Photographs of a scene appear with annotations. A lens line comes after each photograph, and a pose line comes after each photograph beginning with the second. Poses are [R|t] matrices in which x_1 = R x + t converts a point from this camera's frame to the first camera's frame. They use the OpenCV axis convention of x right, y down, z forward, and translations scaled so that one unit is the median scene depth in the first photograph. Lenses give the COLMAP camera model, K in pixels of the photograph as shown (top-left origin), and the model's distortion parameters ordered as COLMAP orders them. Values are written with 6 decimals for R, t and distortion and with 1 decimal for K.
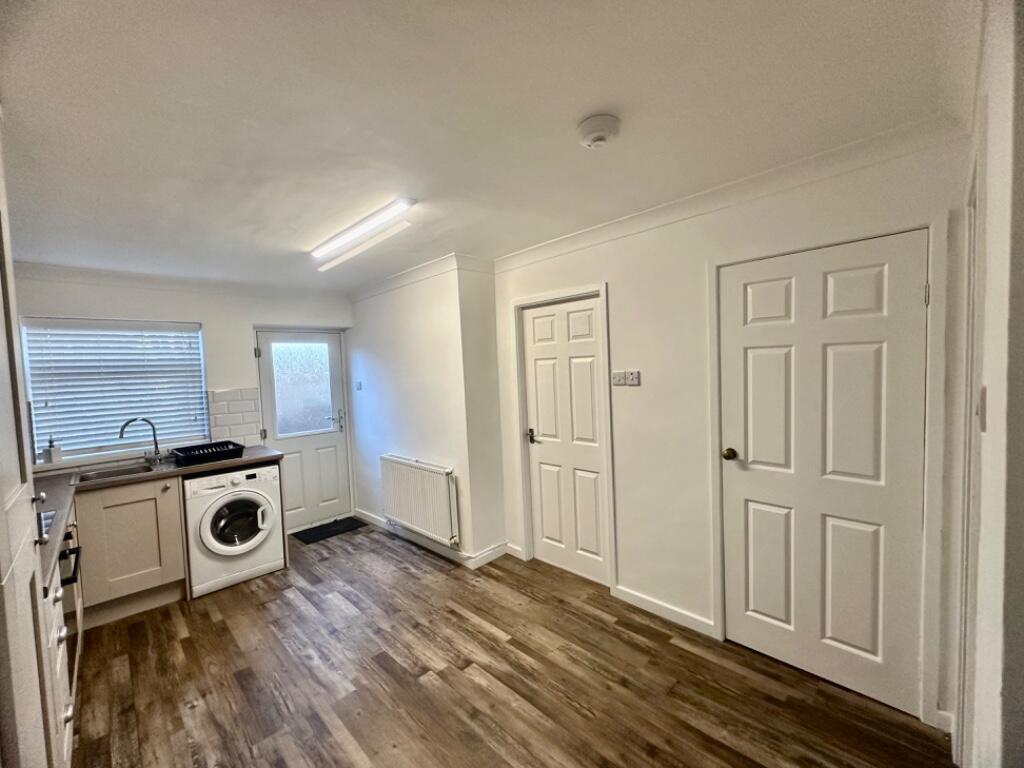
lens RADIAL K [[405.3, 0, 508.4], [0, 405.3, 386.6], [0, 0, 1]] dist [-0.002470, -0.000454]
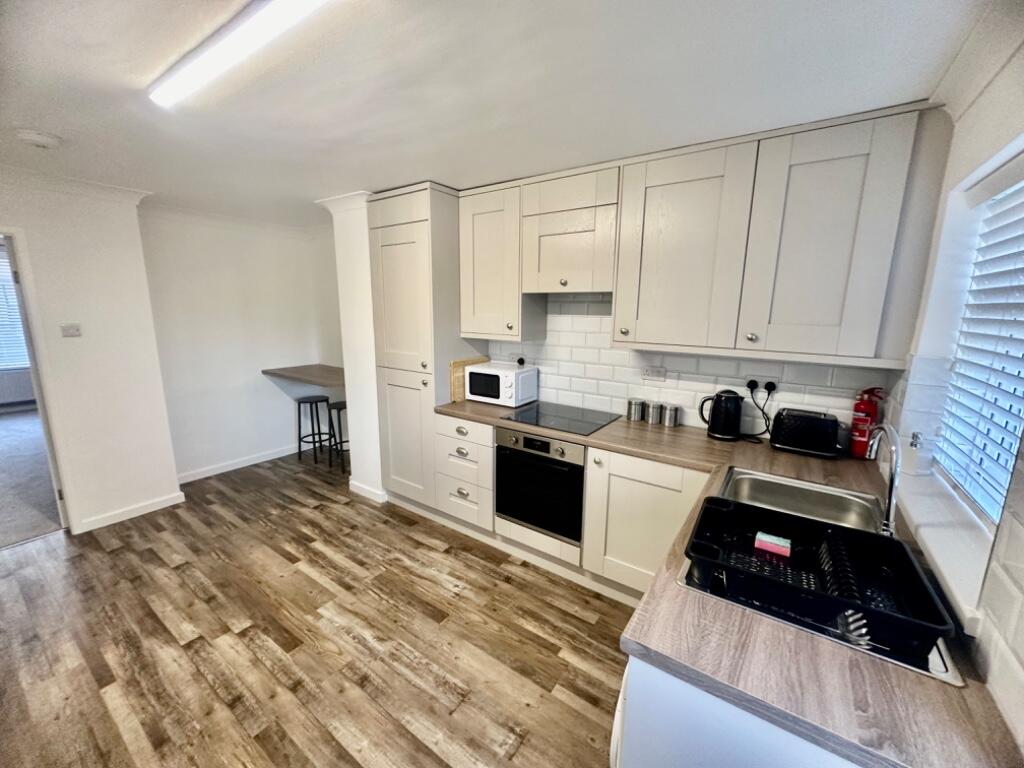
lens RADIAL K [[405.3, 0, 508.4], [0, 405.3, 386.6], [0, 0, 1]] dist [-0.002470, -0.000454]
pose [[-0.984373, 0.063757, -0.164149, -0.701586], [0.021661, 0.968917, 0.246438, -0.089505], [0.174759, 0.239031, -0.955156, 1.871984]]
